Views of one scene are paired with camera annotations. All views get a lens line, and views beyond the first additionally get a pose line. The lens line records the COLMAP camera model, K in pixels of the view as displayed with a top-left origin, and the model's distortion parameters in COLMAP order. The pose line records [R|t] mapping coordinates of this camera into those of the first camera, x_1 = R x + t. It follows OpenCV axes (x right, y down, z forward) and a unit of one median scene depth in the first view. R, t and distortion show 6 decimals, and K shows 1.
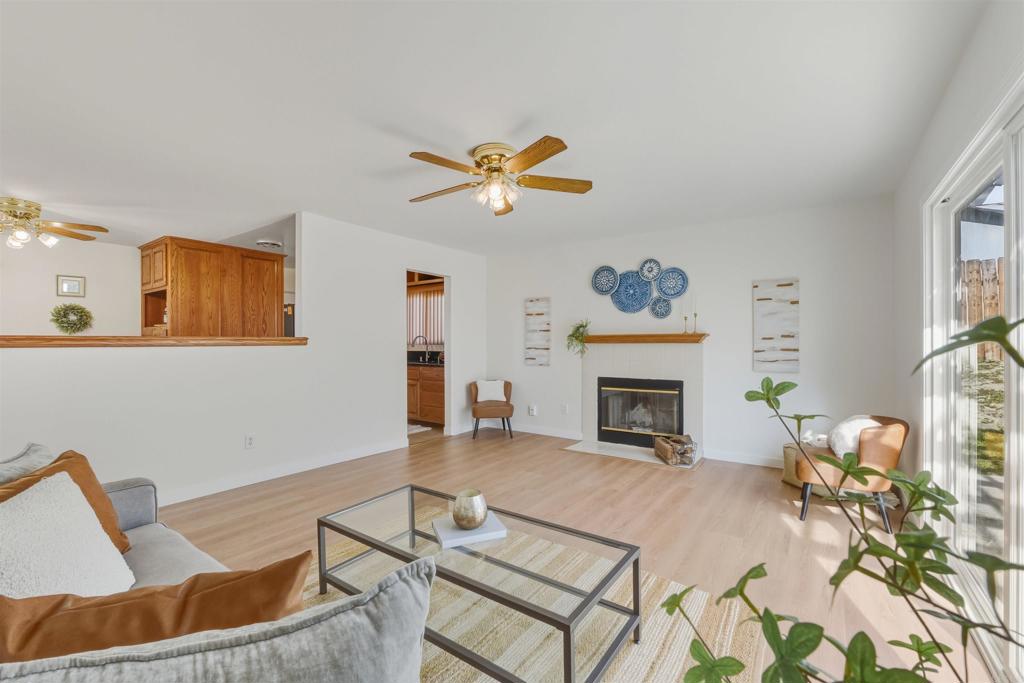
lens RADIAL K [[439.0, 0, 512.2], [0, 439.0, 342.2], [0, 0, 1]] dist [-0.002461, 0.000358]
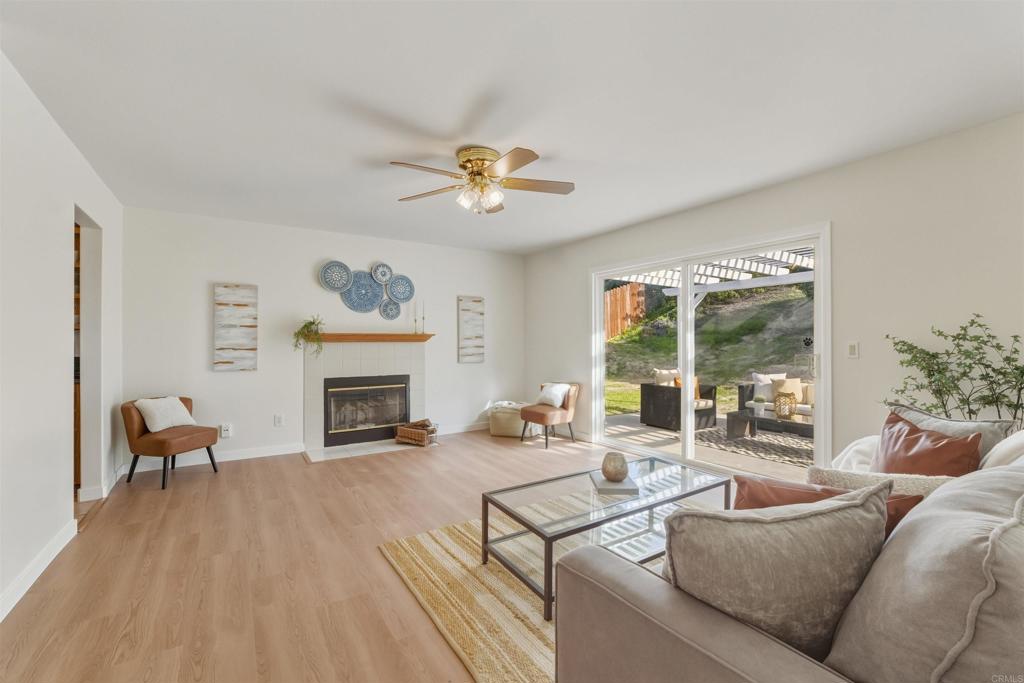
lens RADIAL K [[439.0, 0, 507.5], [0, 439.0, 341.2], [0, 0, 1]] dist [-0.002461, 0.000358]
pose [[0.377344, 0.002132, 0.926071, -0.553638], [-0.000760, 0.999998, -0.001993, 0.001922], [-0.926073, 0.000048, 0.377345, 0.309113]]
